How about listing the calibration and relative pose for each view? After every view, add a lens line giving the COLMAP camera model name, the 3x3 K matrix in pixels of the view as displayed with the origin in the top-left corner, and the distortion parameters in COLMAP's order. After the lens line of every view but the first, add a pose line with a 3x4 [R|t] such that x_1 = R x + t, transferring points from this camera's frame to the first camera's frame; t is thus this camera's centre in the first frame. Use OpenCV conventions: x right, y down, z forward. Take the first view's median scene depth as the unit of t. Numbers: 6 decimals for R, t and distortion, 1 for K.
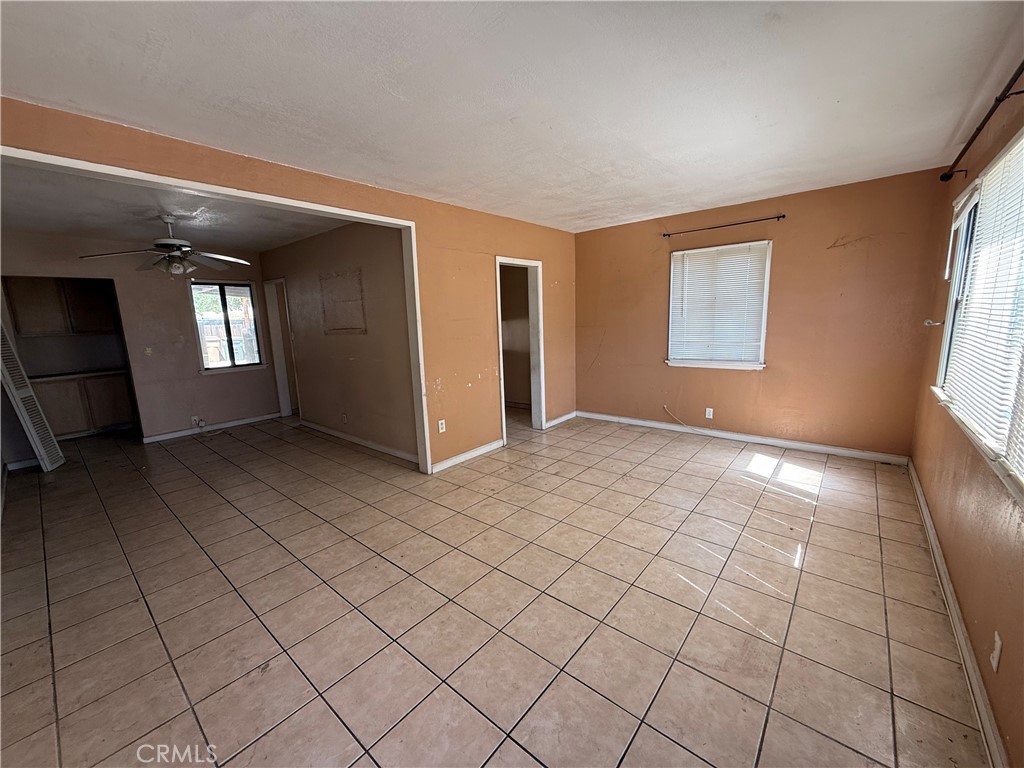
lens RADIAL K [[408.0, 0, 509.0], [0, 408.0, 386.6], [0, 0, 1]] dist [0.001114, 0.000555]
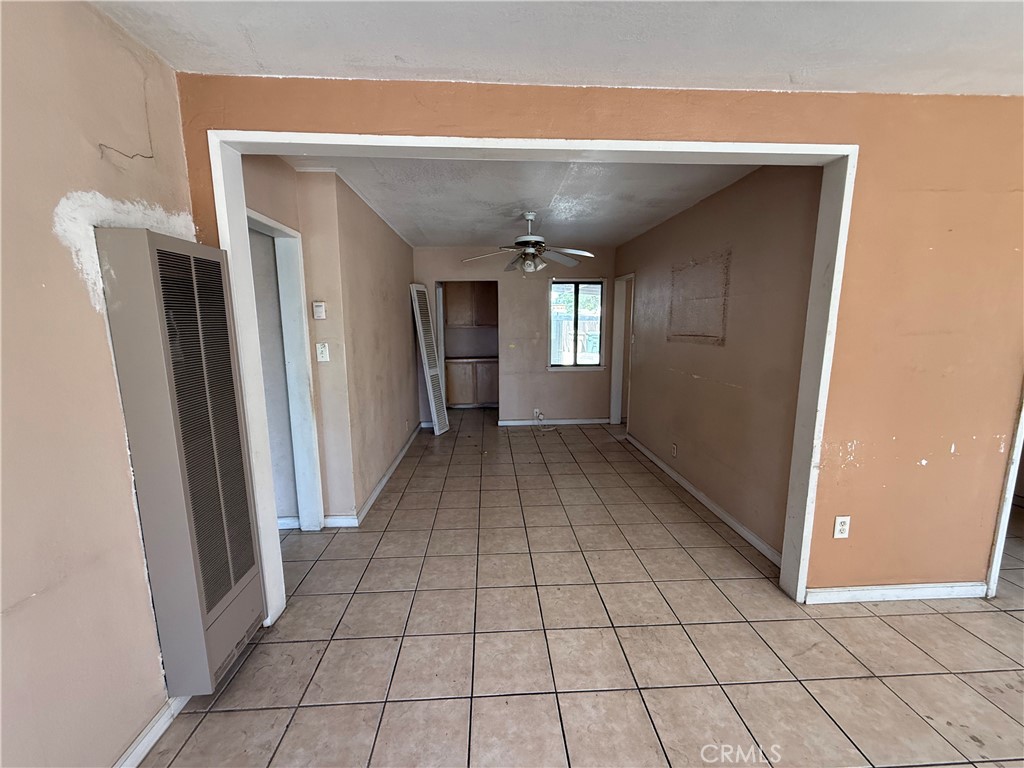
lens RADIAL K [[408.0, 0, 509.2], [0, 408.0, 385.6], [0, 0, 1]] dist [0.001114, 0.000555]
pose [[0.687658, 0.143503, -0.711712, -0.108655], [-0.142209, 0.987906, 0.061789, -0.059241], [0.711972, 0.058722, 0.699749, 0.293946]]
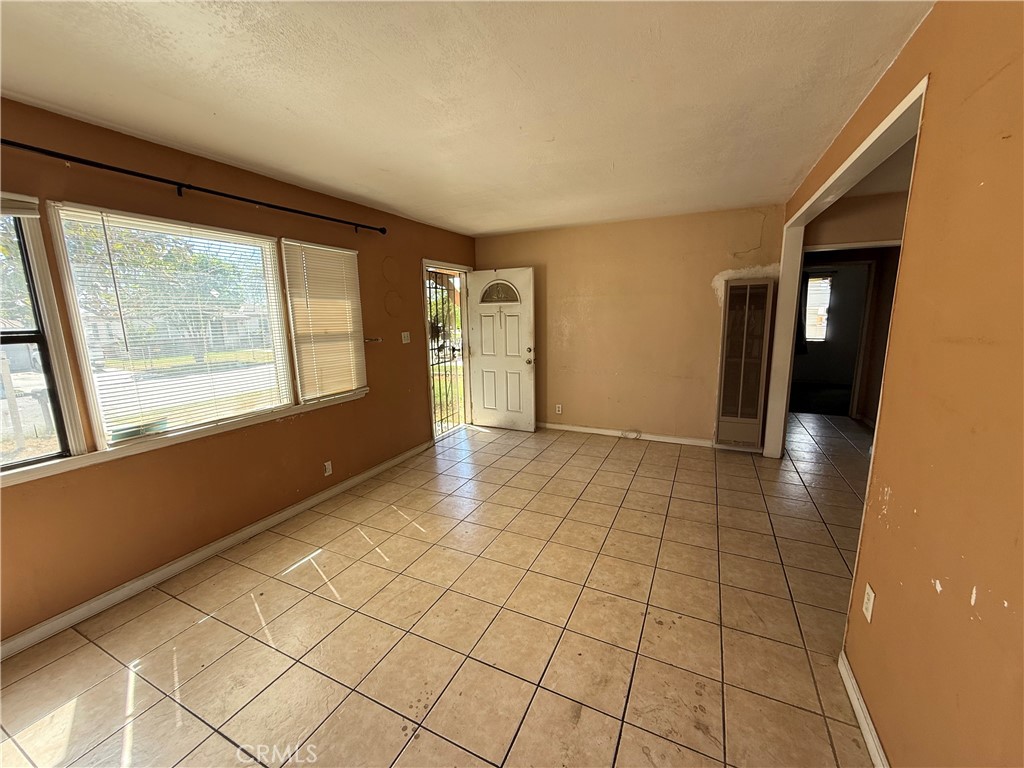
lens RADIAL K [[408.0, 0, 509.7], [0, 408.0, 383.6], [0, 0, 1]] dist [0.001114, 0.000555]
pose [[-0.966349, 0.097742, -0.237943, 0.240256], [0.010038, 0.938622, 0.344801, -0.239301], [0.257040, 0.330810, -0.908017, 1.198301]]
